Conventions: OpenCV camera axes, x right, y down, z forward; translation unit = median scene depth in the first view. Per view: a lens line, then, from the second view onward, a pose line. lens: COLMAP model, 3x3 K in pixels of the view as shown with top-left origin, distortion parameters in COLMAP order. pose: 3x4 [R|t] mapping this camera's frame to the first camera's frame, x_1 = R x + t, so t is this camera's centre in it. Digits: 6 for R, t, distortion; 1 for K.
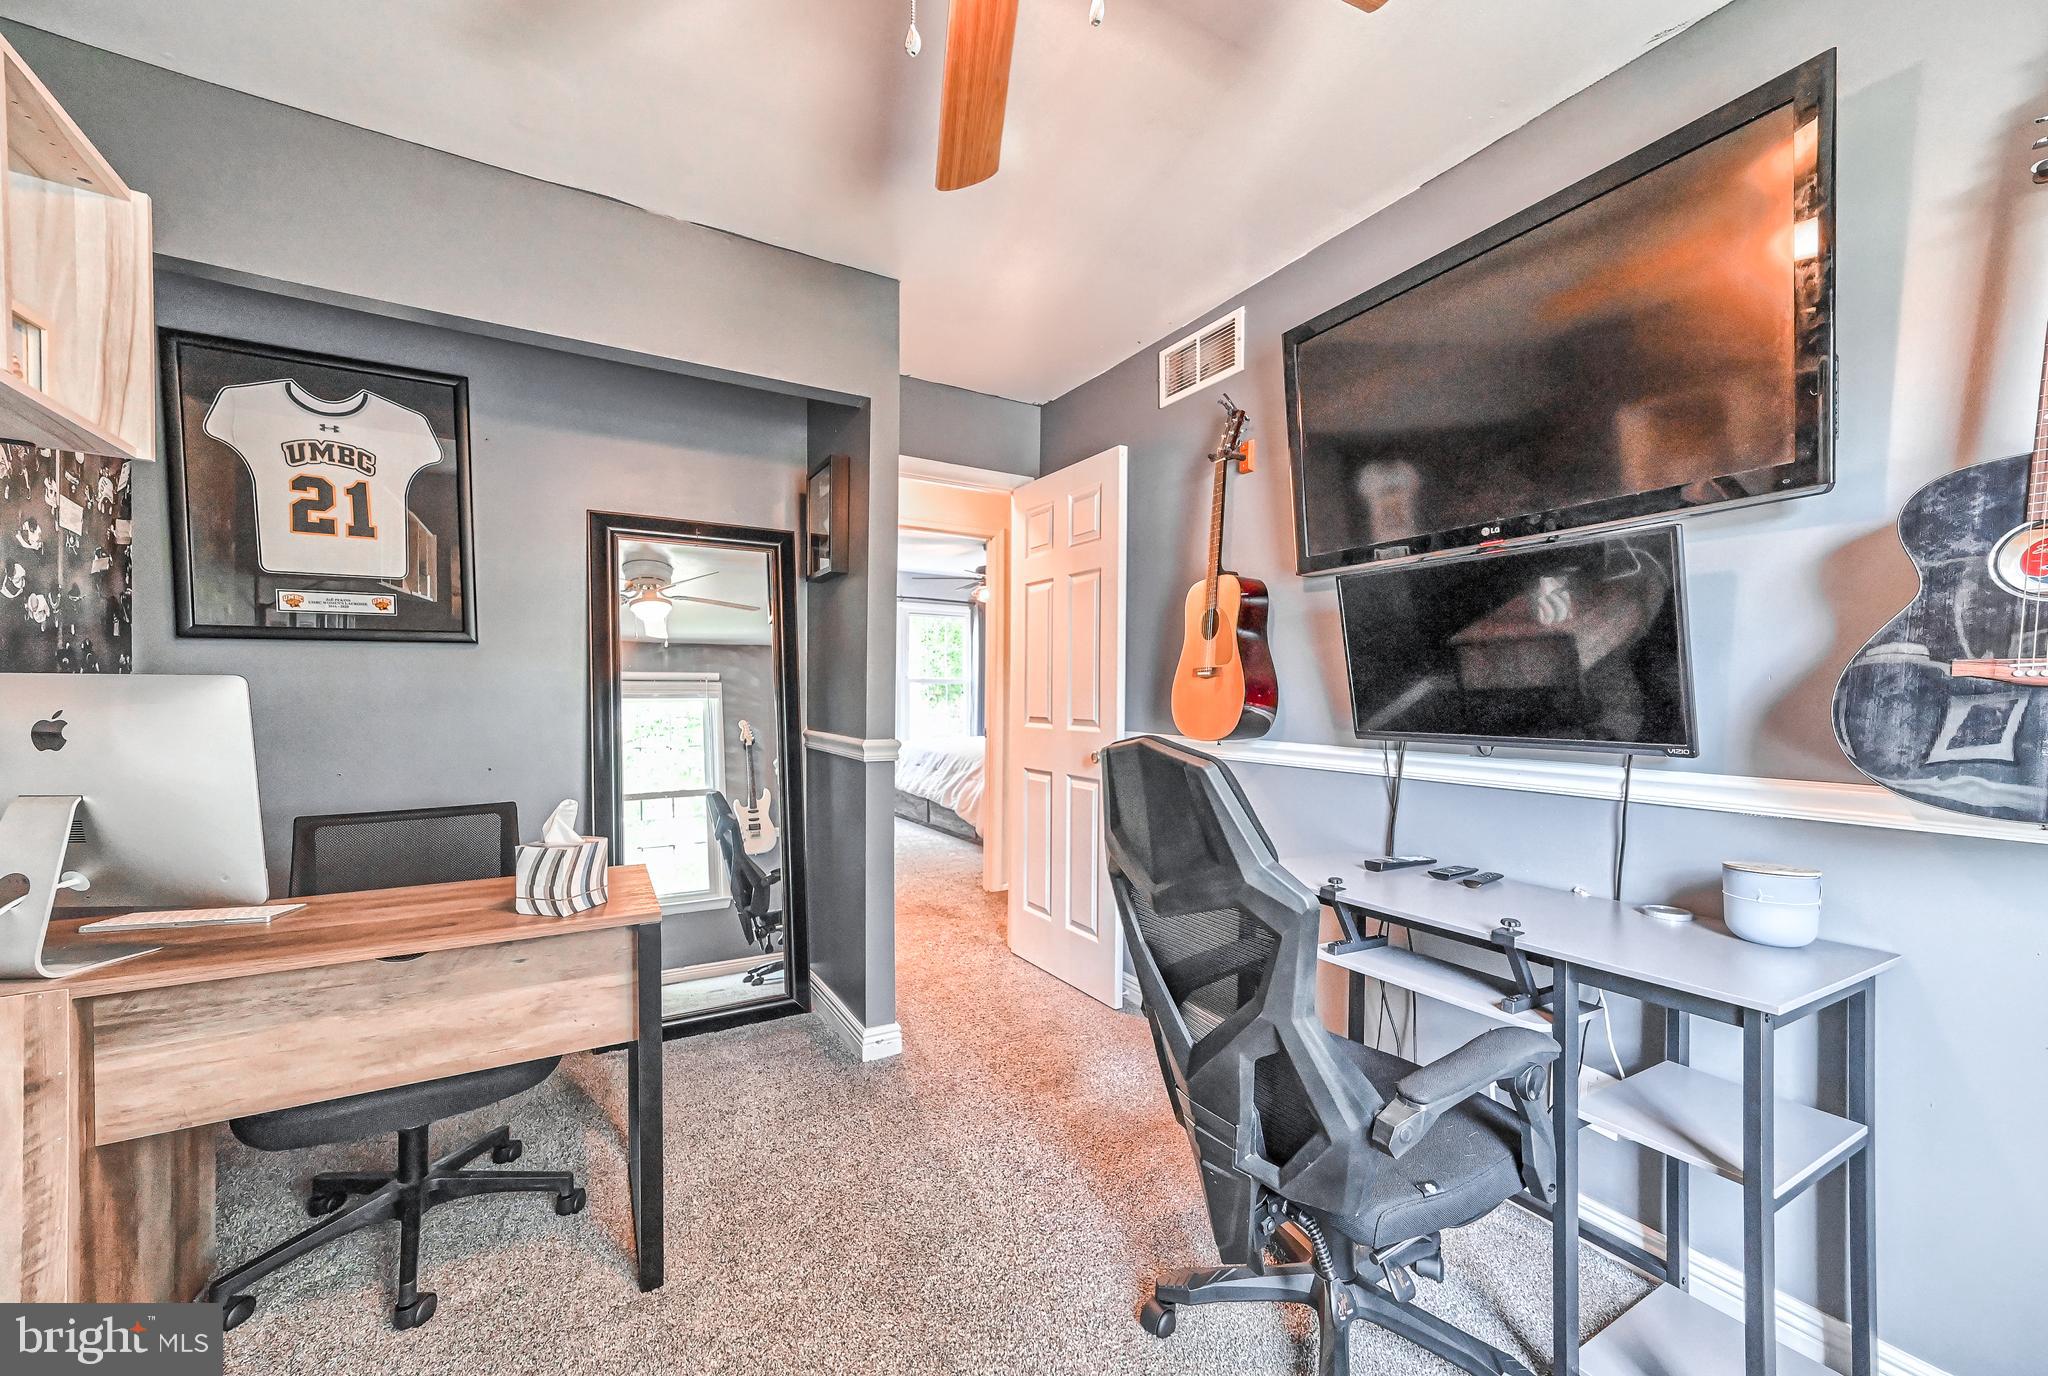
lens RADIAL K [[821.8, 0, 1021.1], [0, 821.8, 714.7], [0, 0, 1]] dist [0.026153, 0.000542]
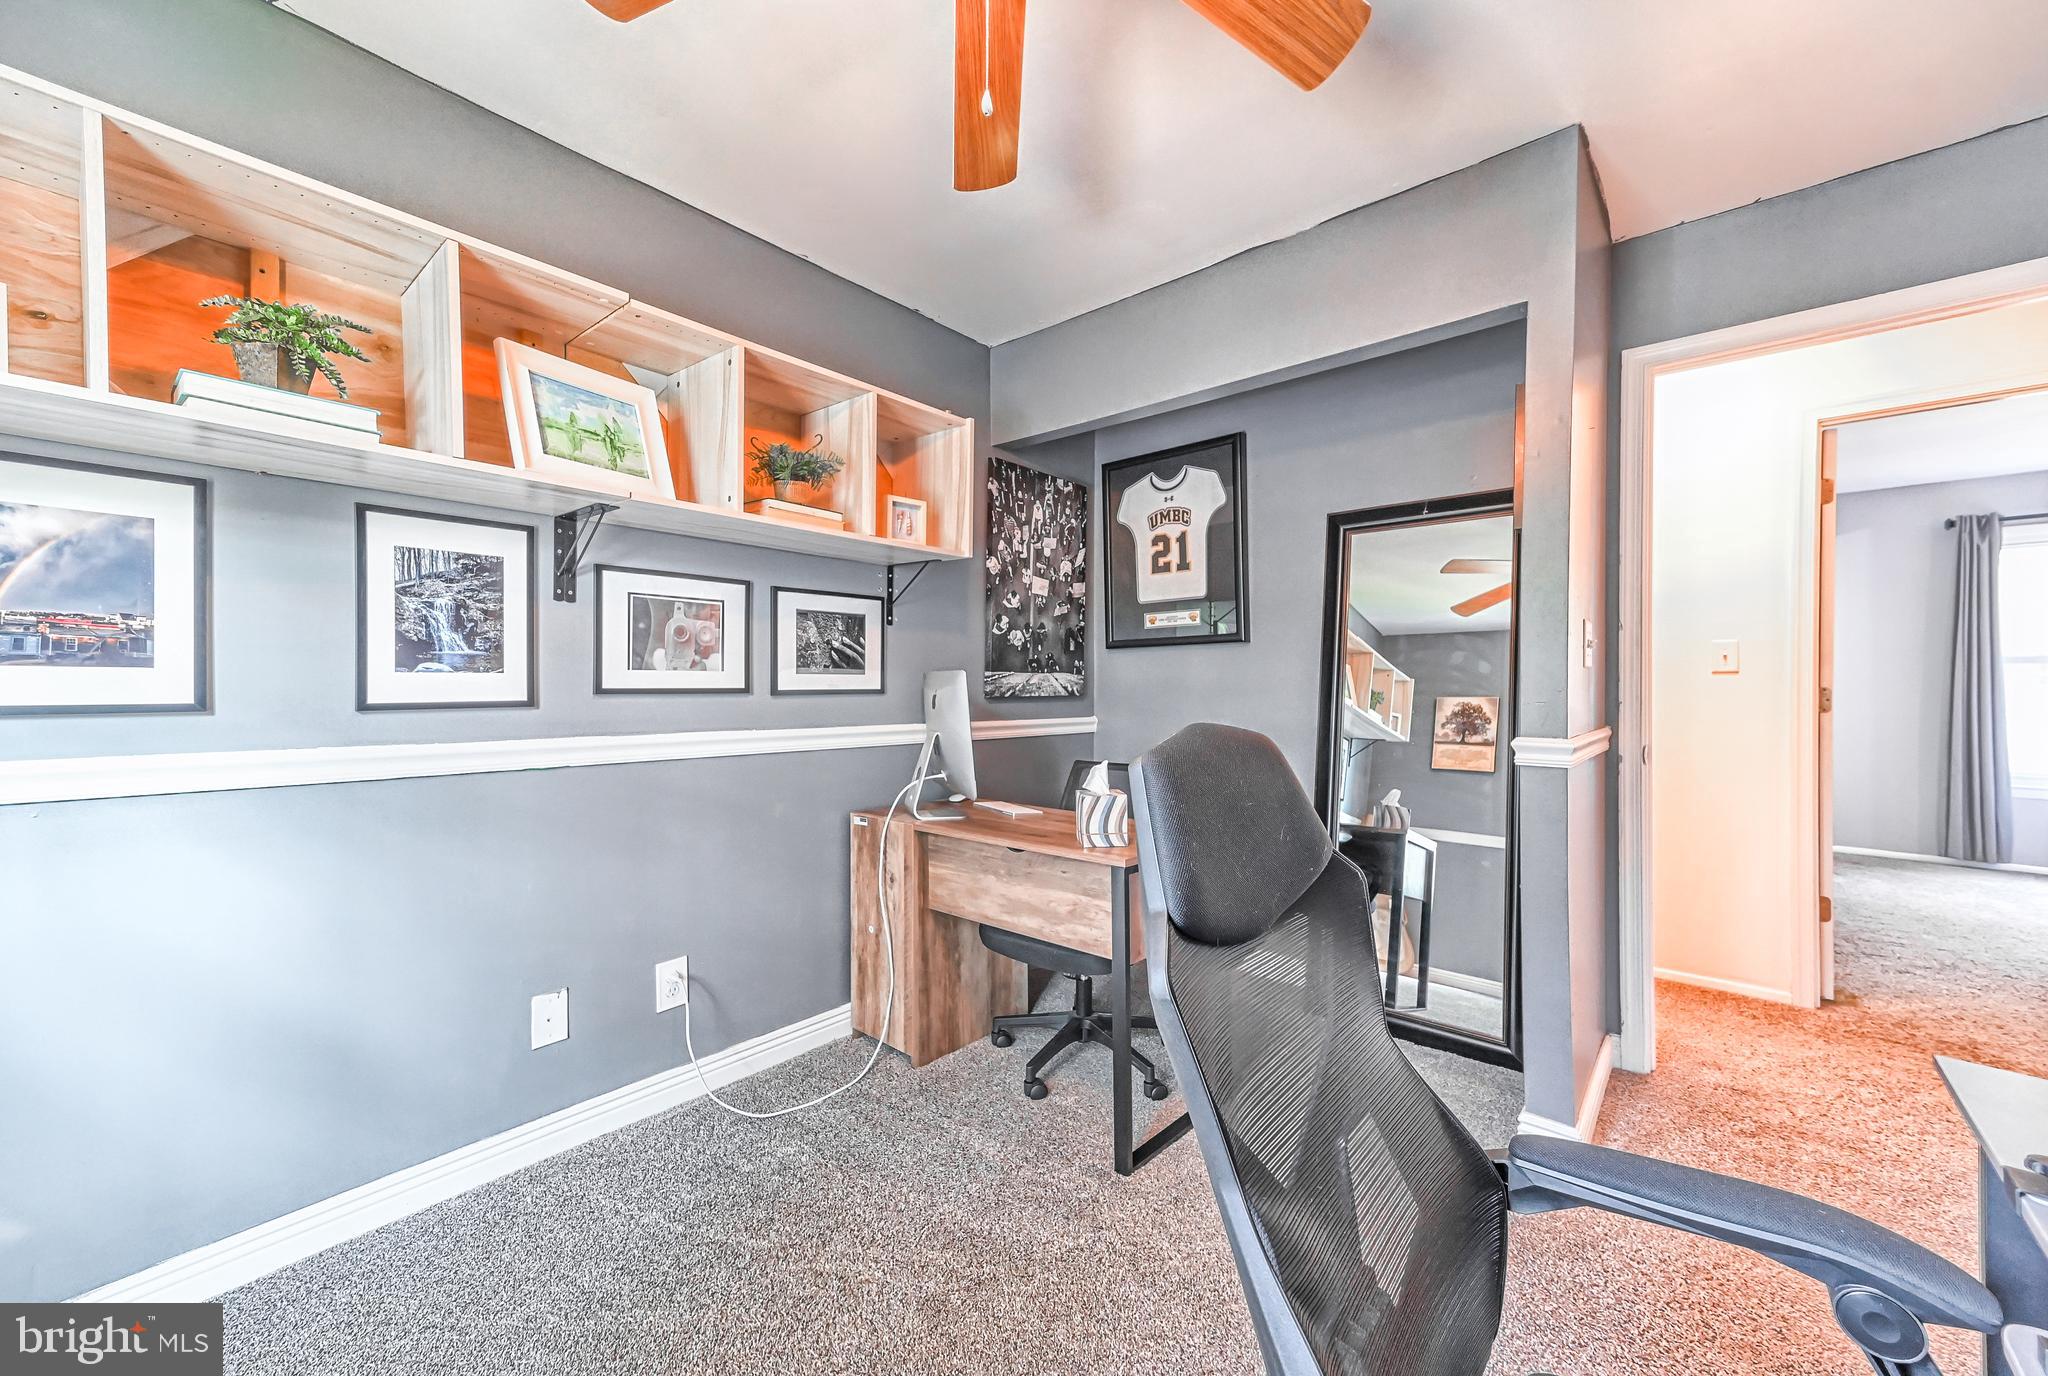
lens RADIAL K [[821.8, 0, 1016.2], [0, 821.8, 688.4], [0, 0, 1]] dist [0.026153, 0.000542]
pose [[0.317246, 0.000620, -0.948343, 0.442089], [-0.024172, 0.999680, -0.007433, 0.001114], [0.948035, 0.025281, 0.317160, 0.314993]]
